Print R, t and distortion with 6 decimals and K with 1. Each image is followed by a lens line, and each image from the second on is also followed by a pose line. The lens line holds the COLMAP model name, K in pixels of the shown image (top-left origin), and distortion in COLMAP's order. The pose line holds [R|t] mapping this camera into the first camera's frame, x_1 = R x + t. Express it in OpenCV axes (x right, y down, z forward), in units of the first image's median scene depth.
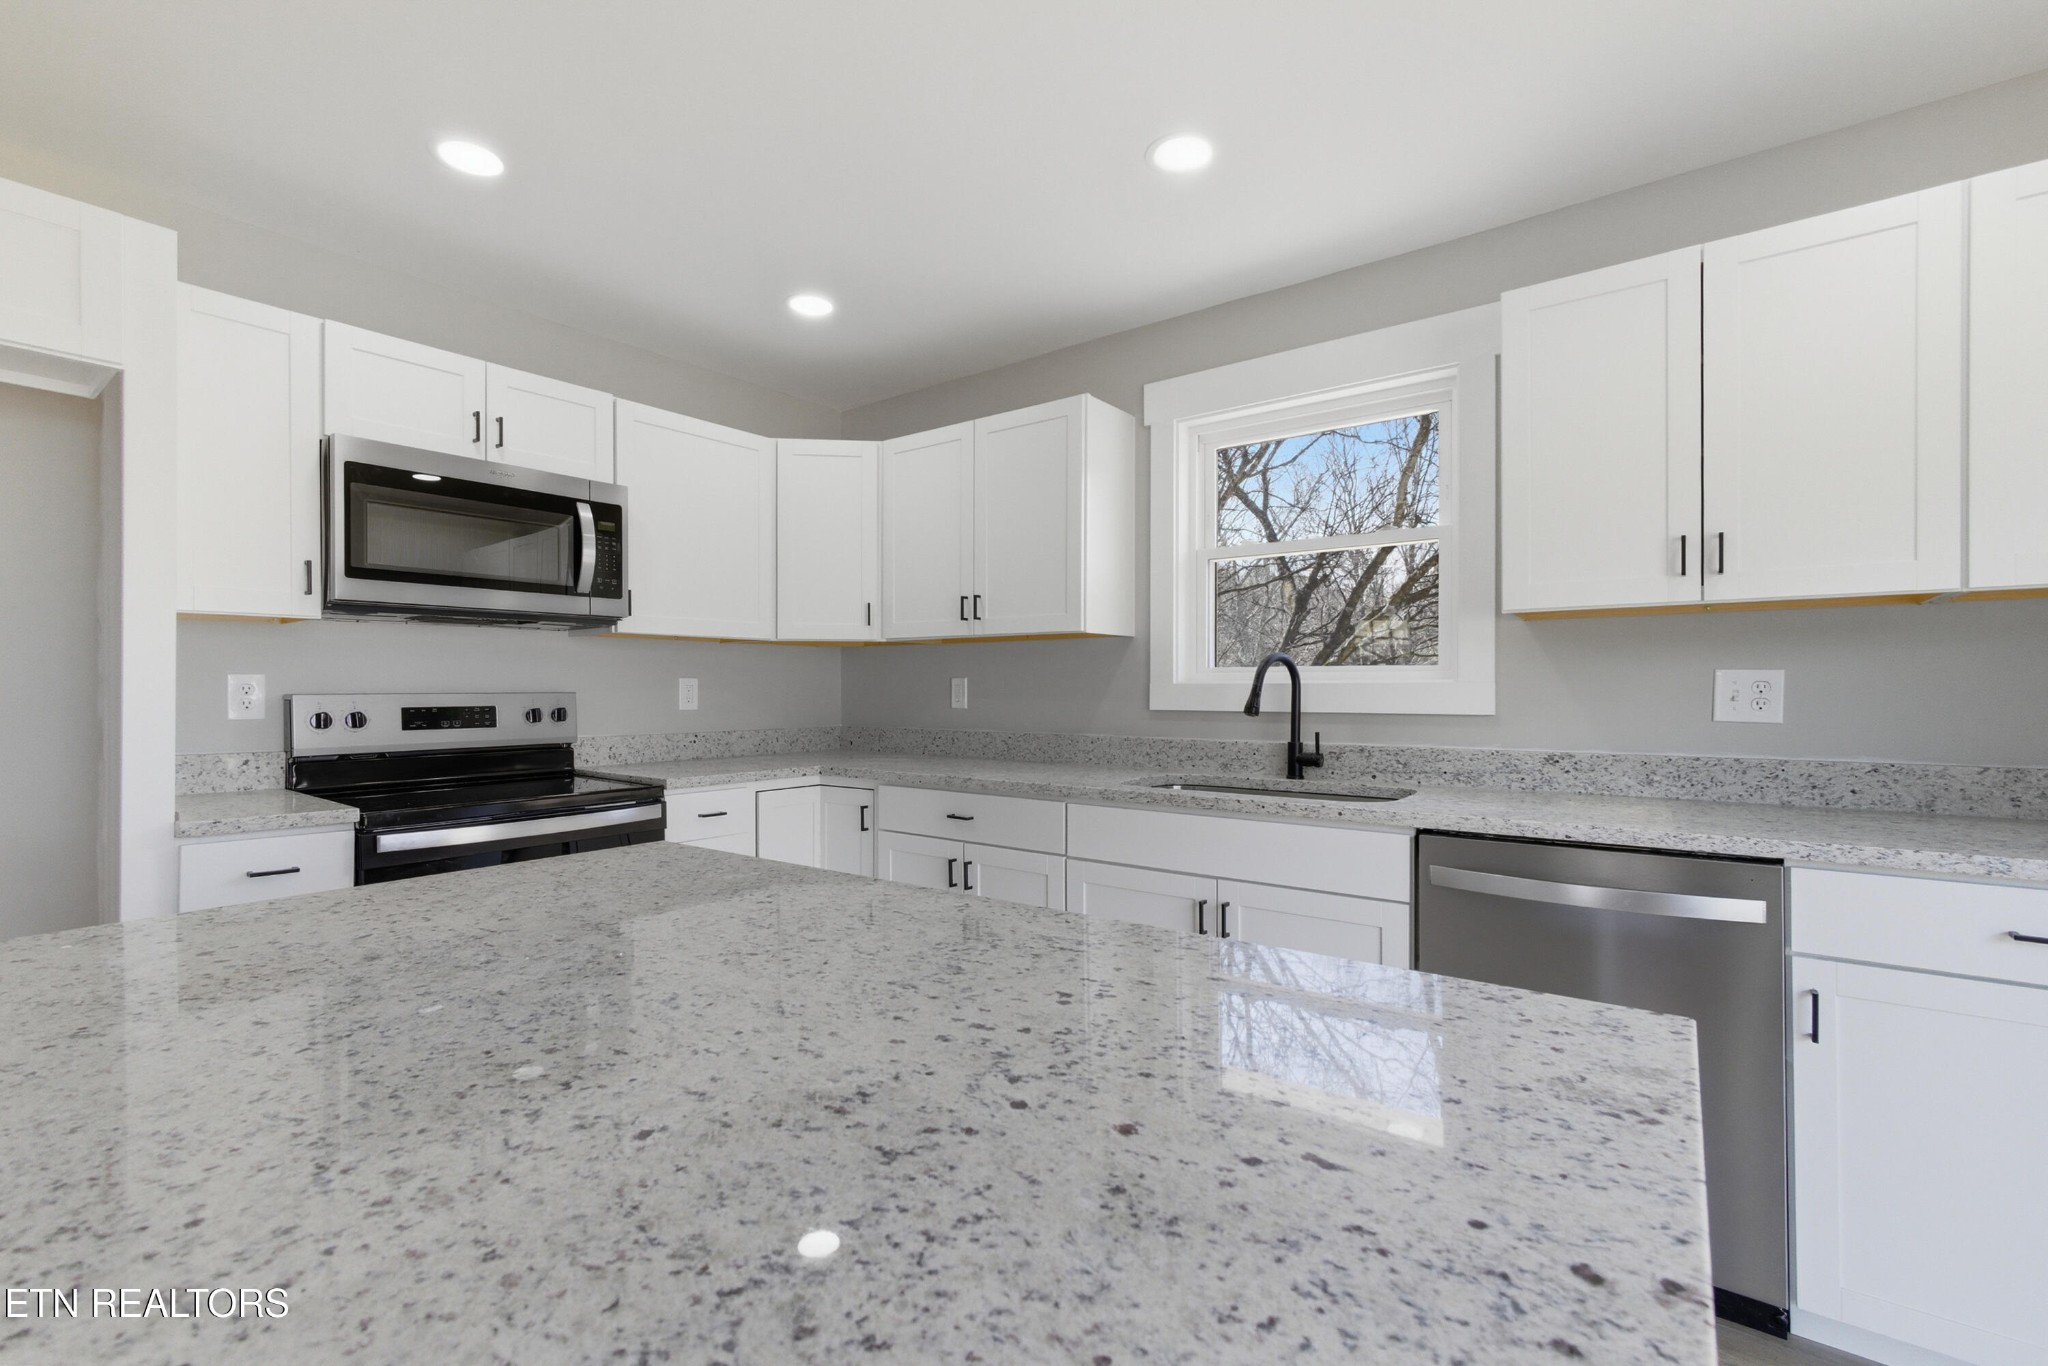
lens RADIAL K [[857.0, 0, 1024.0], [0, 857.0, 683.0], [0, 0, 1]] dist [-0.001351, -0.000205]
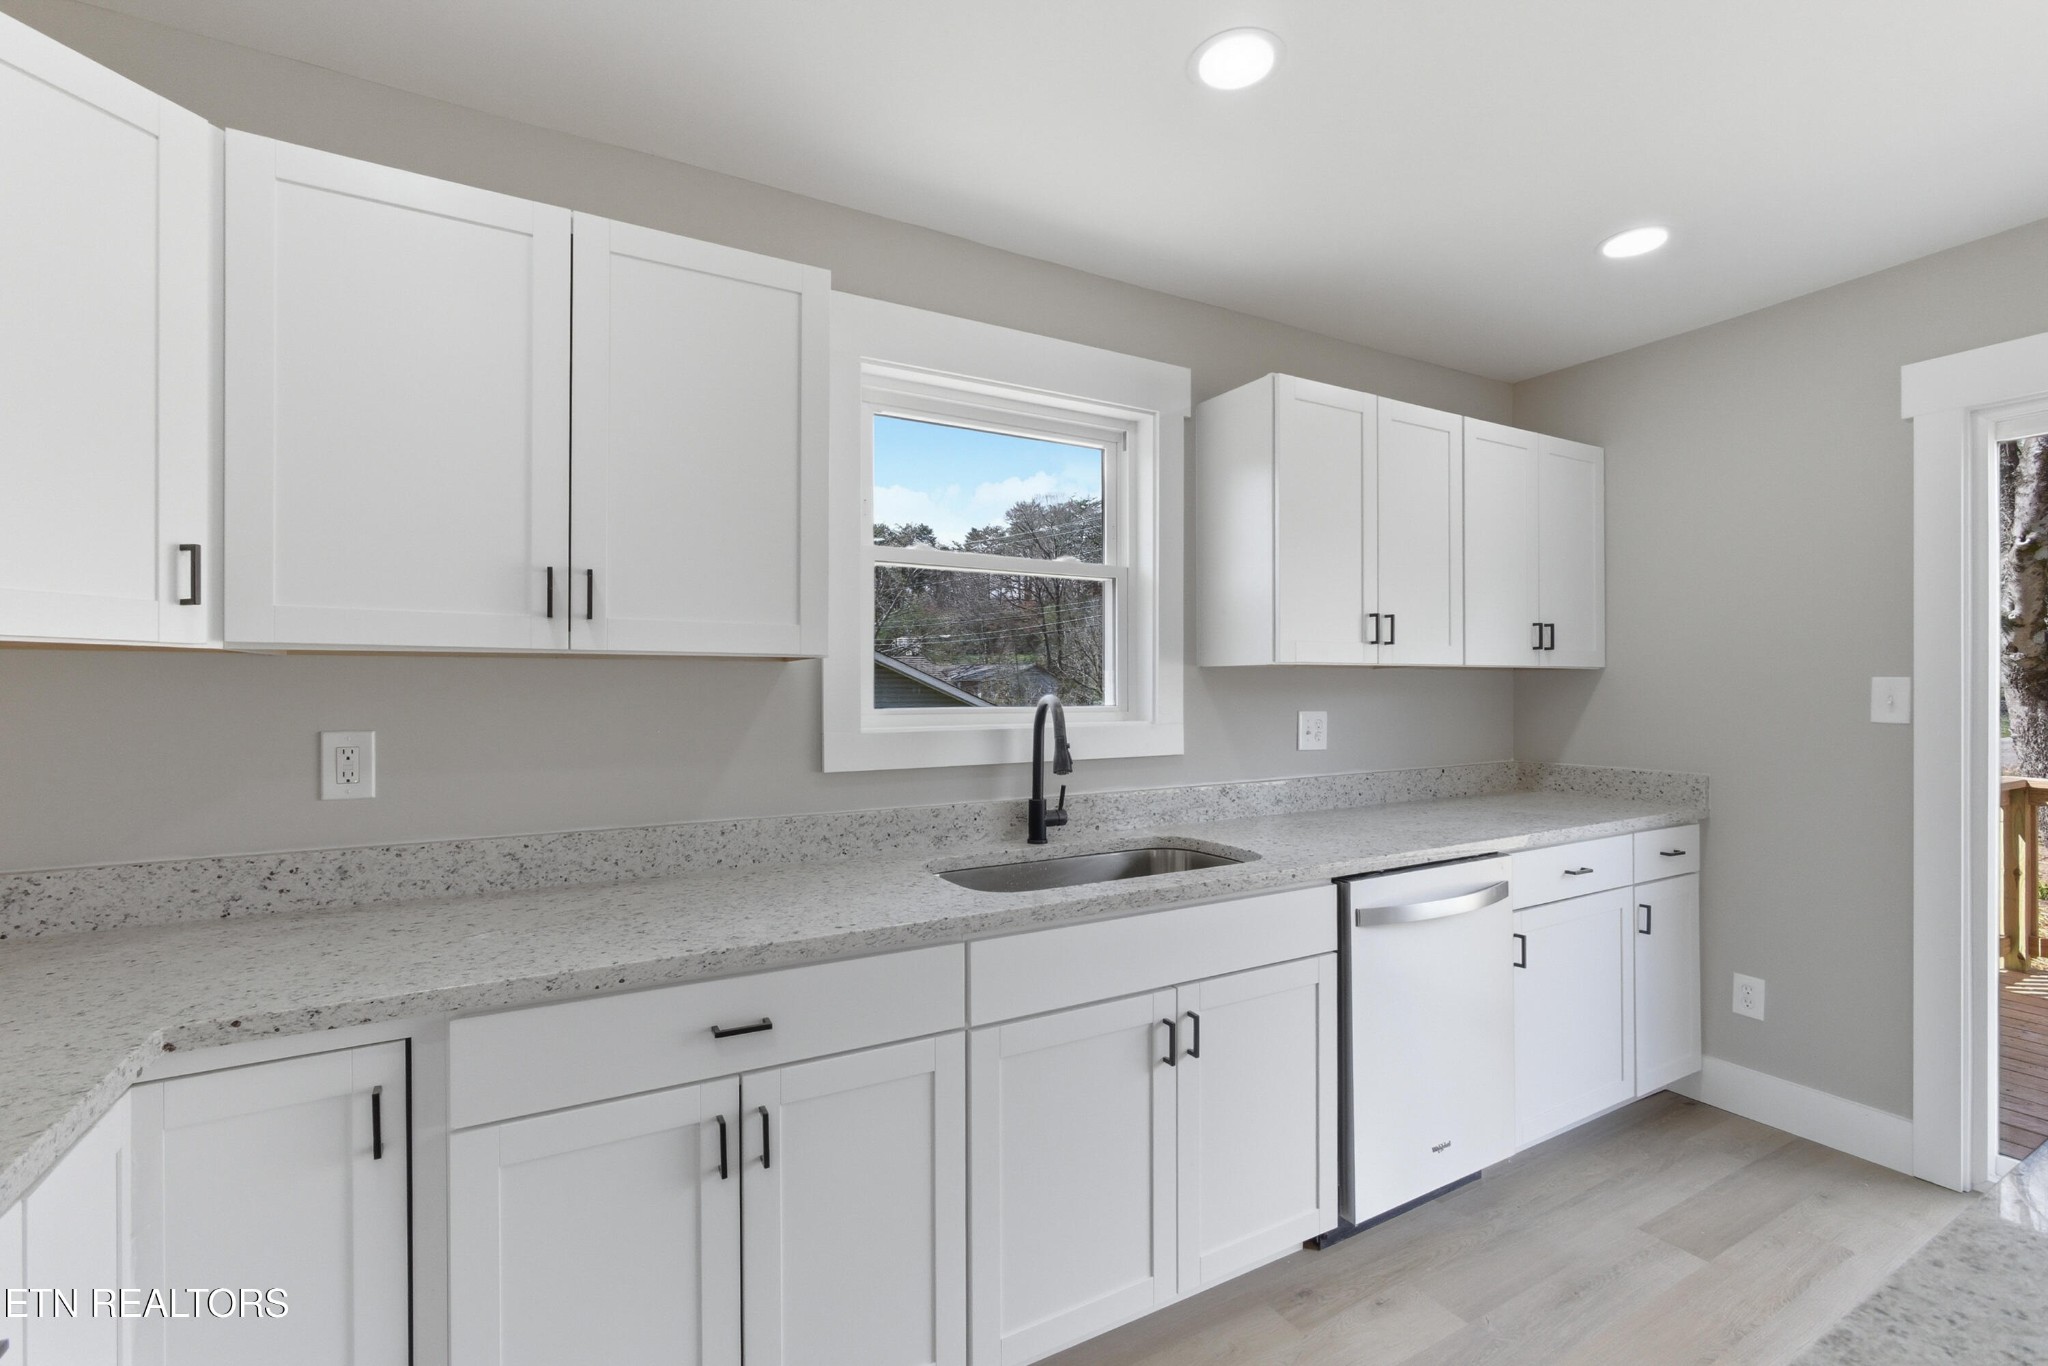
lens RADIAL K [[879.7, 0, 1030.4], [0, 879.7, 689.2], [0, 0, 1]] dist [-0.000678, -0.000175]
pose [[0.417049, 0.000596, 0.908884, -0.485665], [-0.000502, 1.000000, -0.000426, -0.040072], [-0.908884, -0.000279, 0.417049, 0.661907]]
